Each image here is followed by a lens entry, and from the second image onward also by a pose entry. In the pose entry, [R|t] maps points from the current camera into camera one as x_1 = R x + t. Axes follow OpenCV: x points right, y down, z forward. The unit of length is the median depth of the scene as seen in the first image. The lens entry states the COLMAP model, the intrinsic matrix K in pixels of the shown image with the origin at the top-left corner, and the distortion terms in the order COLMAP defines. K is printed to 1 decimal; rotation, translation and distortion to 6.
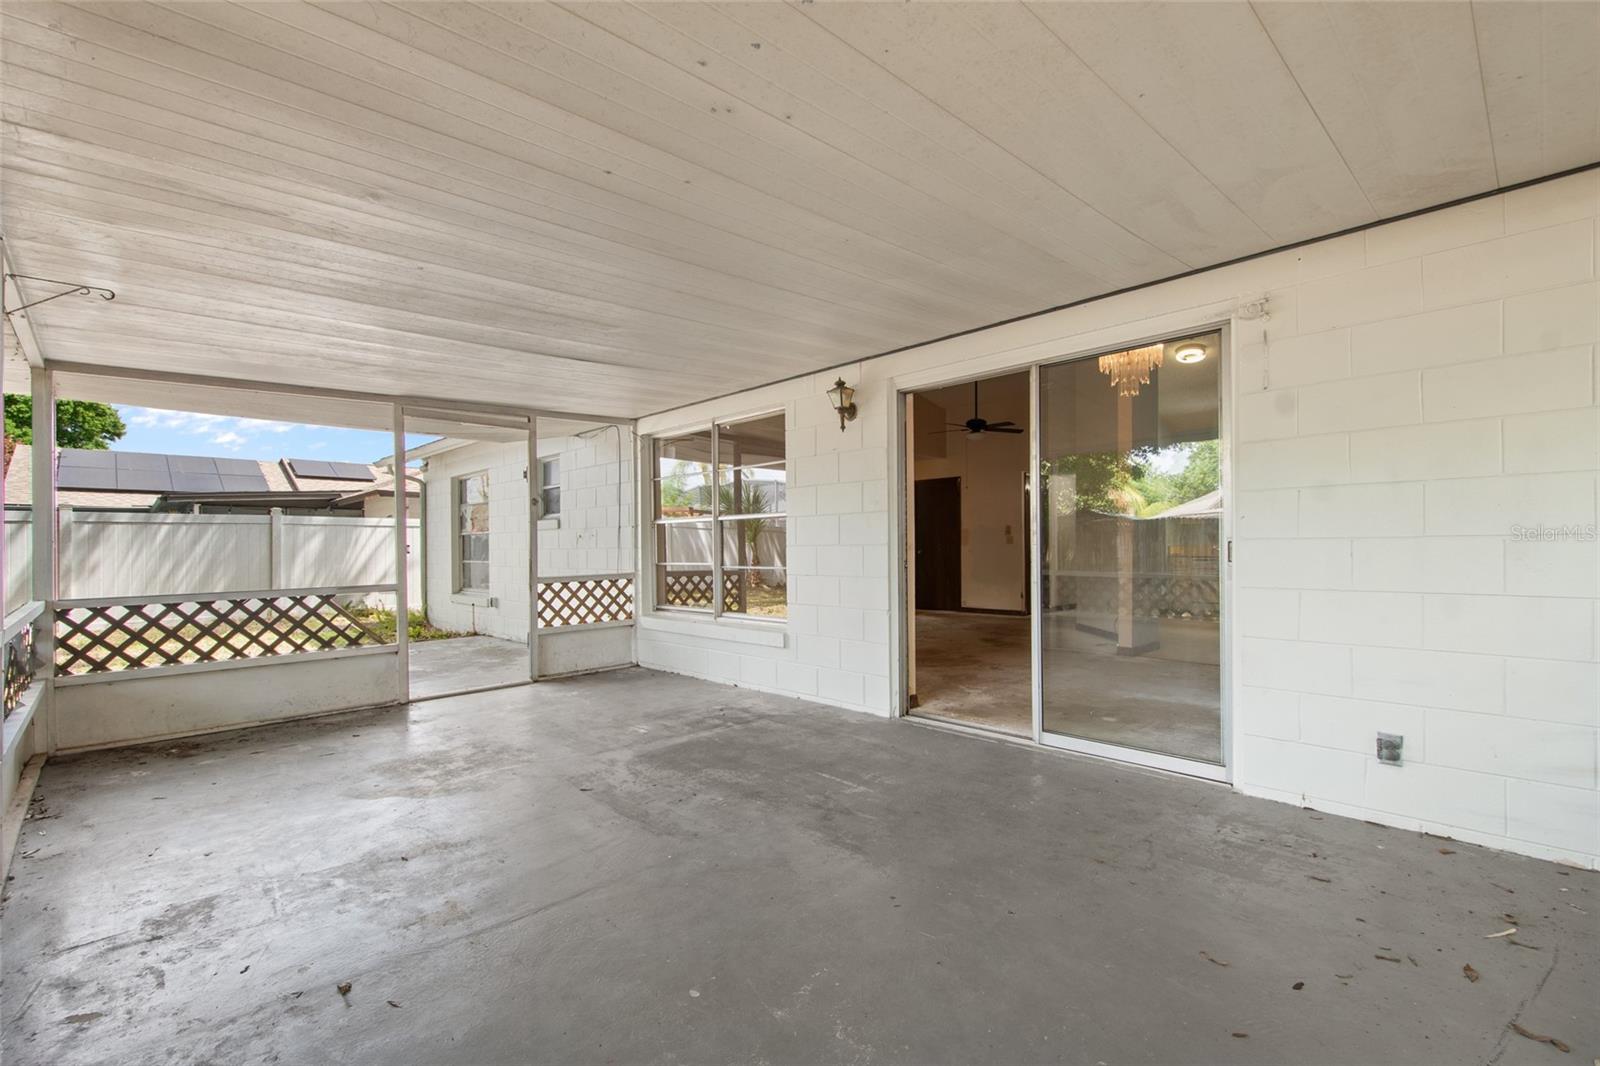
lens RADIAL K [[696.9, 0, 805.7], [0, 696.9, 551.1], [0, 0, 1]] dist [0.020525, -0.008755]
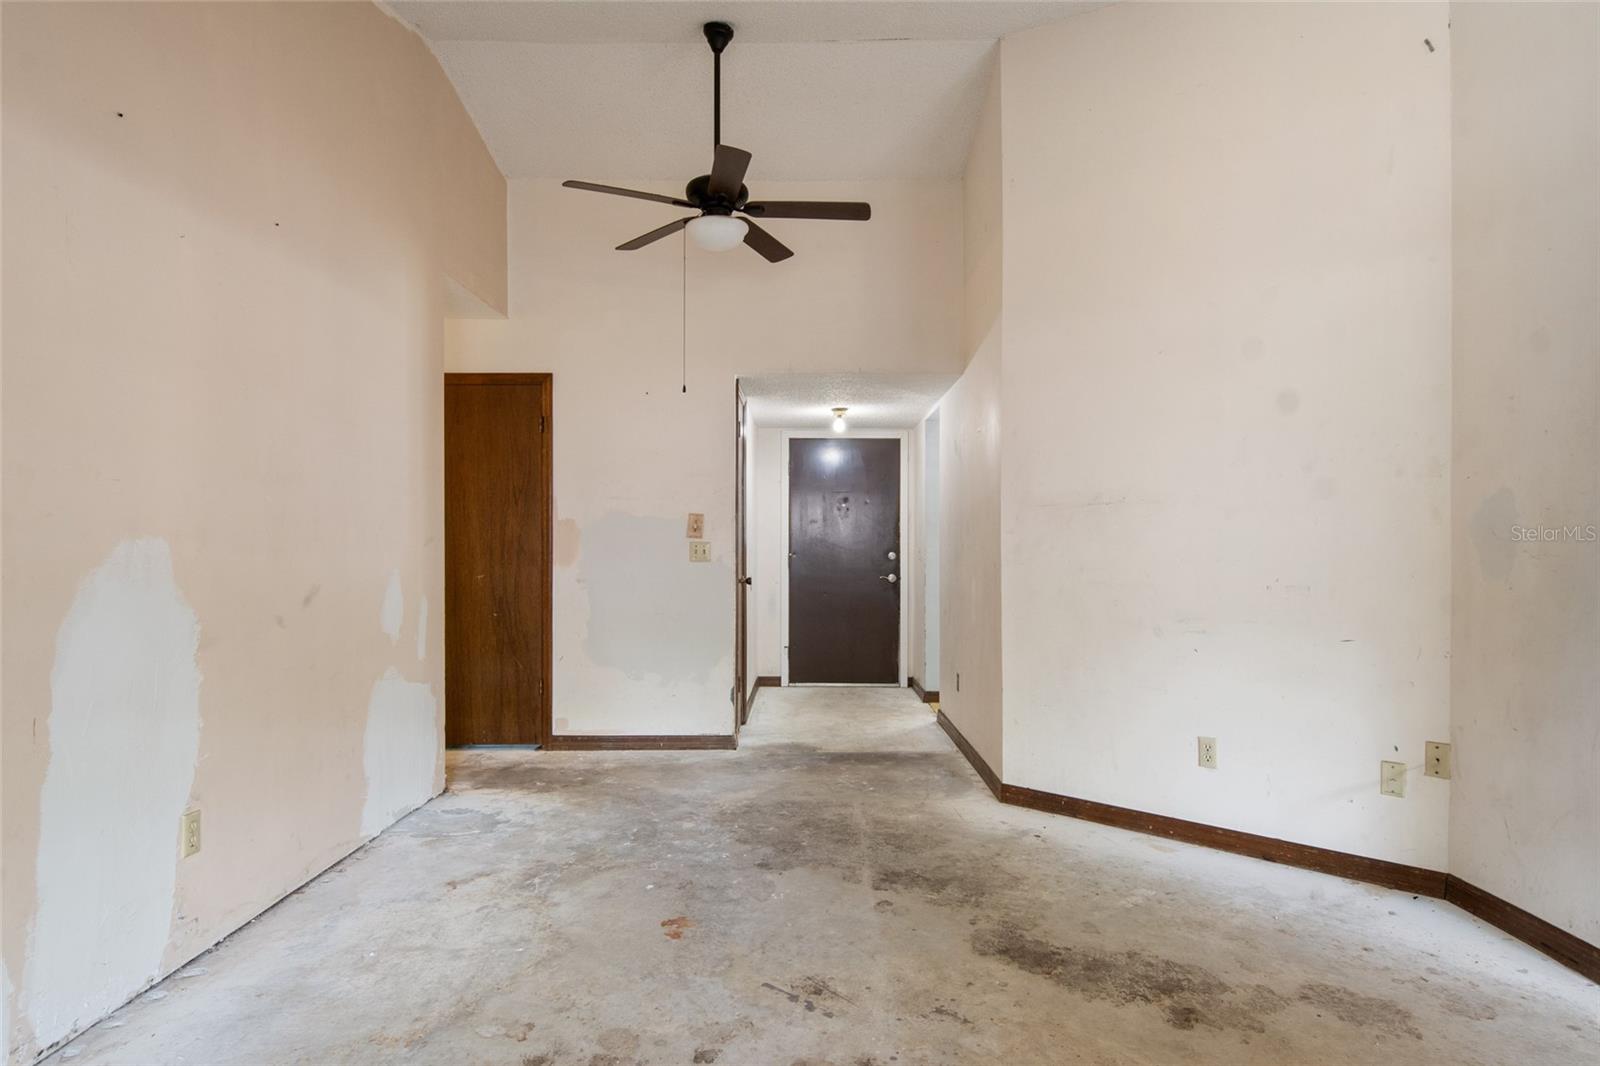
lens RADIAL K [[937.6, 0, 803.1], [0, 937.6, 547.7], [0, 0, 1]] dist [0.005875, -0.001687]
pose [[0.707647, 0.008526, 0.706515, -0.074574], [-0.005017, 0.999963, -0.007042, -0.036619], [-0.706548, 0.001439, 0.707663, 1.510670]]
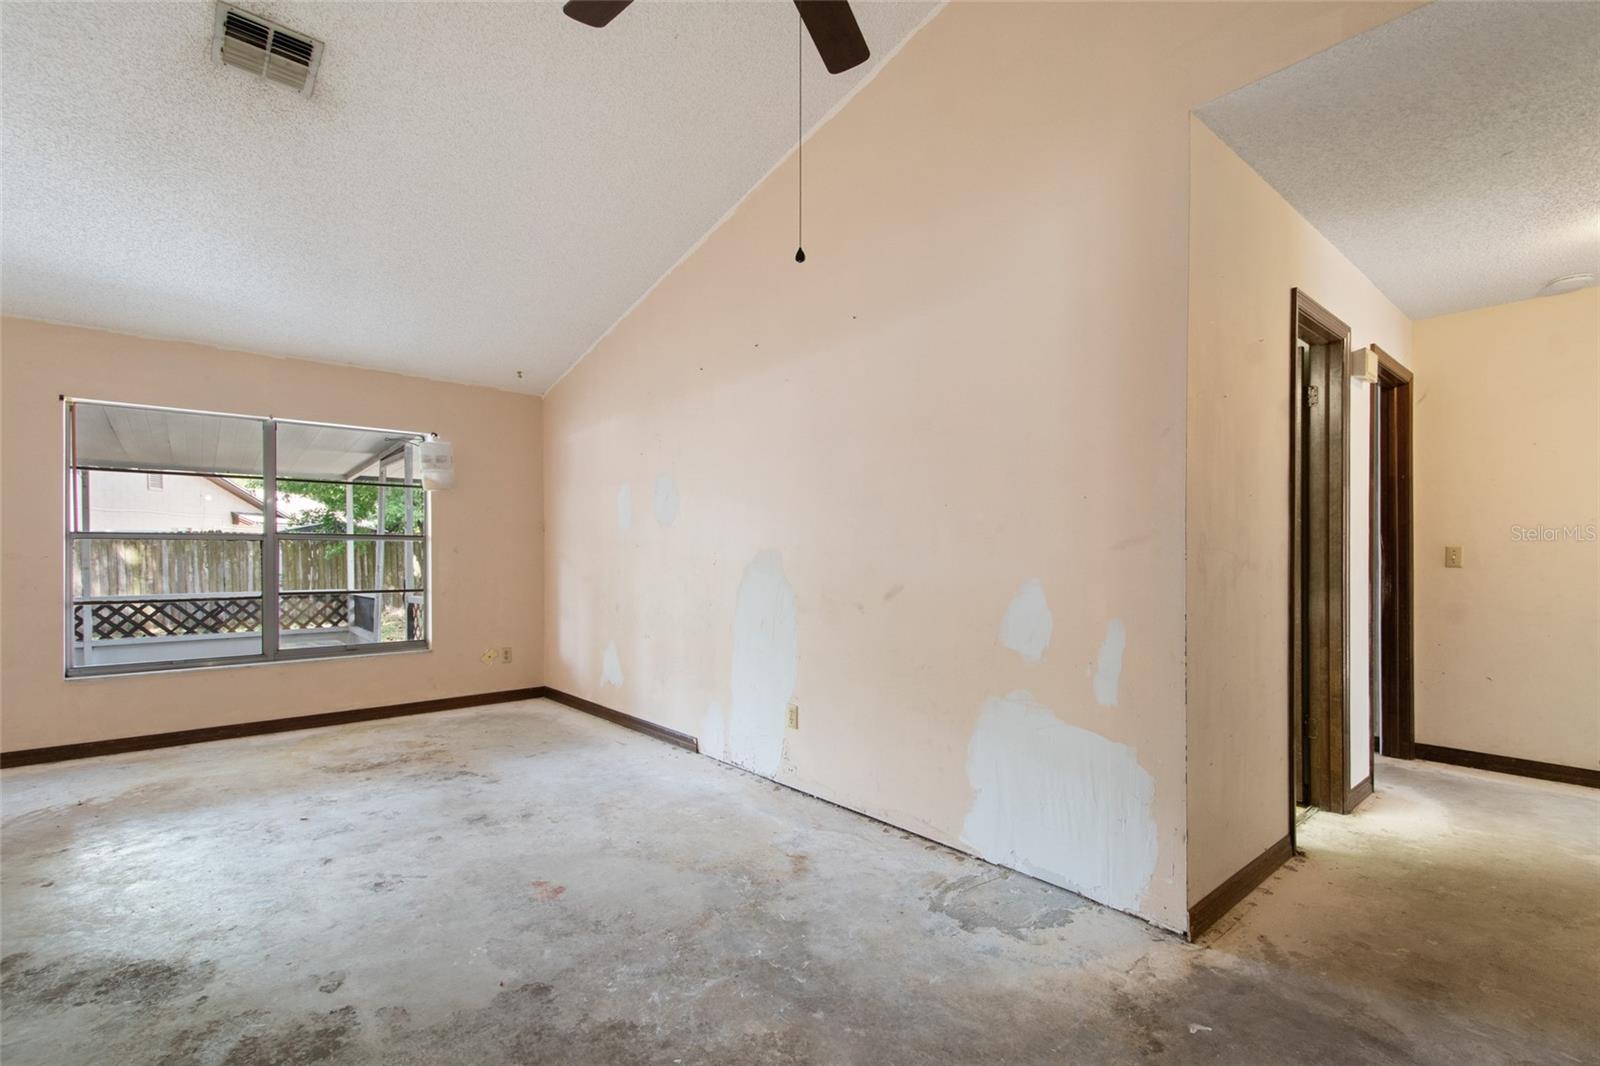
lens RADIAL K [[730.3, 0, 806.7], [0, 730.3, 555.2], [0, 0, 1]] dist [0.020128, -0.005168]
pose [[-0.067227, 0.010032, -0.997687, 0.940396], [0.003729, 0.999945, 0.009803, -0.045452], [0.997731, -0.003062, -0.067260, 2.321552]]
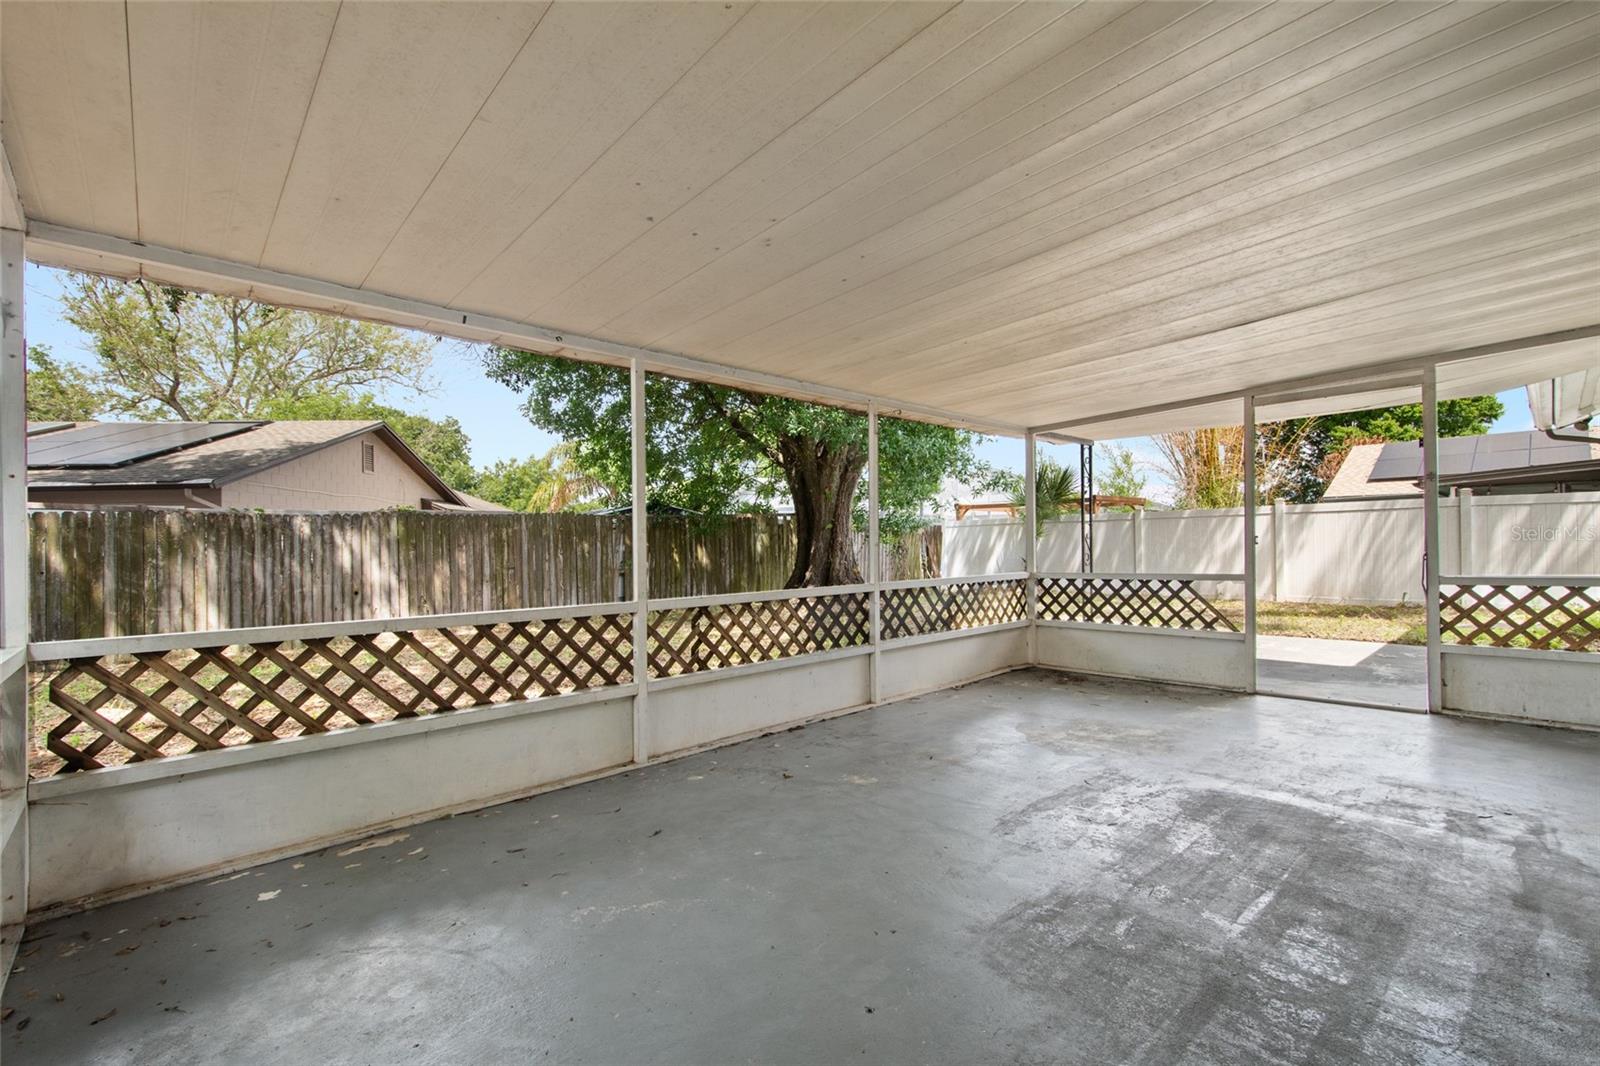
lens RADIAL K [[684.4, 0, 801.5], [0, 684.4, 547.6], [0, 0, 1]] dist [-0.001372, -0.000412]
pose [[-0.017055, 0.012206, -0.999780, 0.513425], [0.012468, 0.999850, 0.011994, -0.014827], [0.999777, -0.012261, -0.017205, 0.448877]]
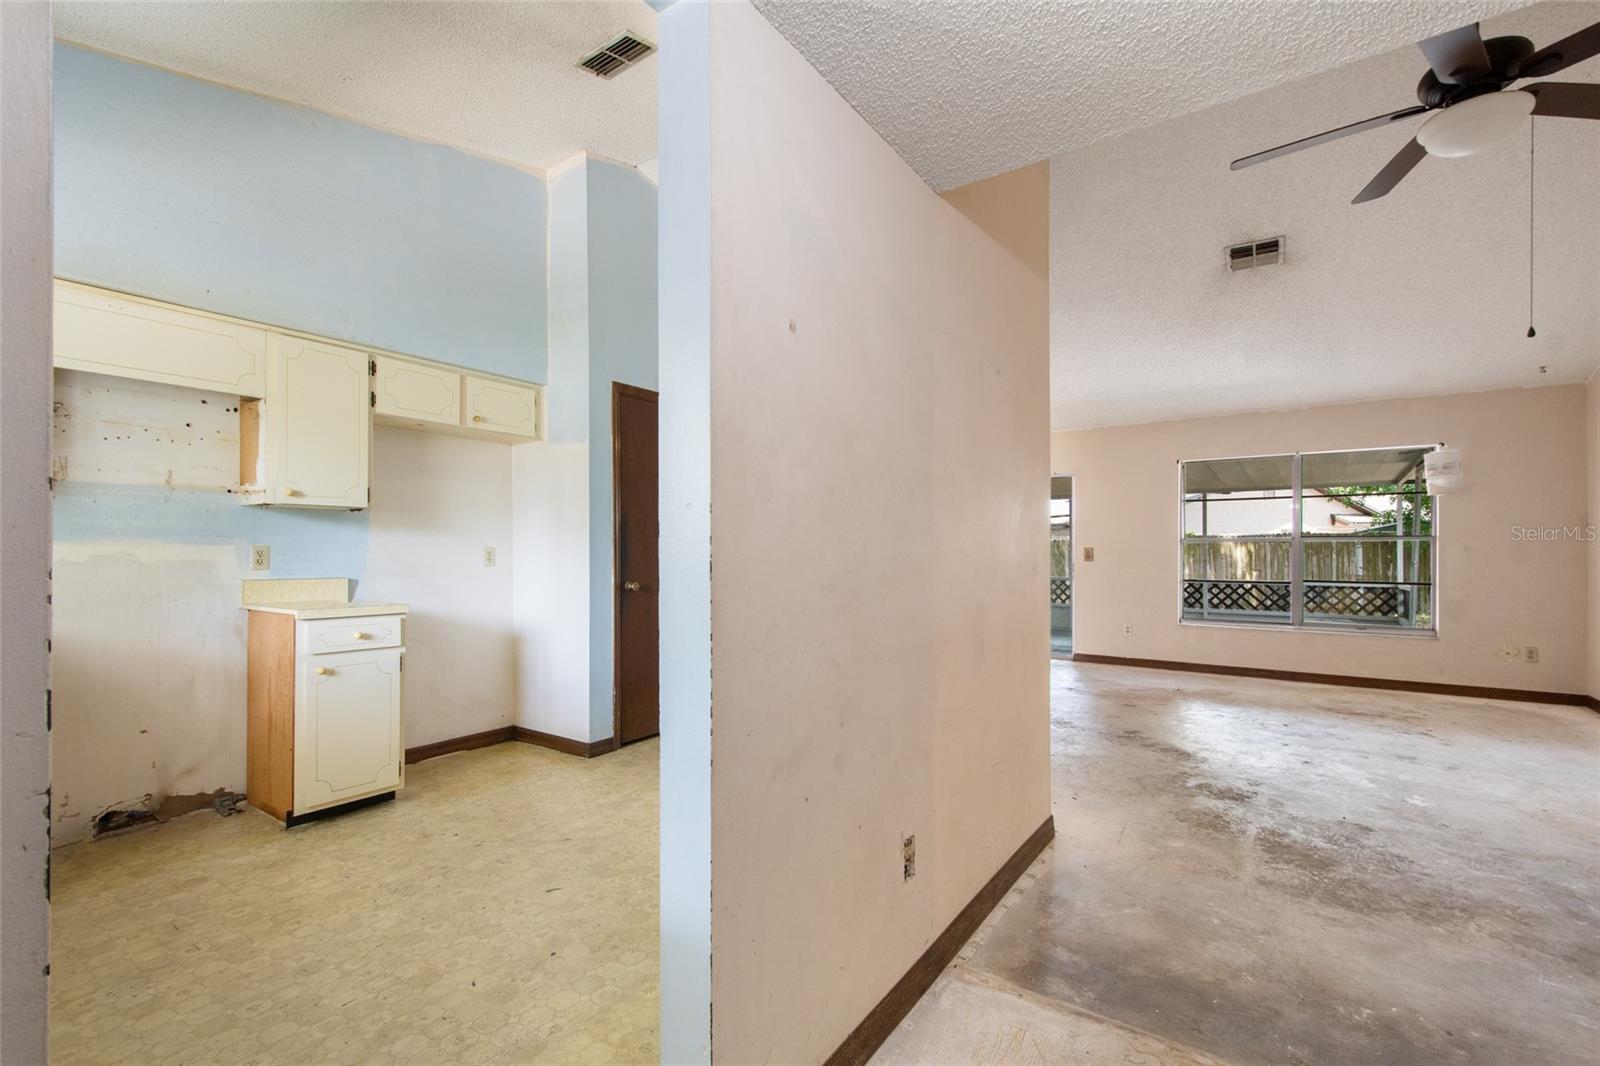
lens RADIAL K [[696.9, 0, 805.7], [0, 696.9, 551.1], [0, 0, 1]] dist [0.020525, -0.008755]
pose [[-0.983845, 0.007375, -0.178869, 1.165761], [0.007690, 0.999970, -0.001071, -0.047148], [0.178856, -0.002429, -0.983872, 2.717145]]
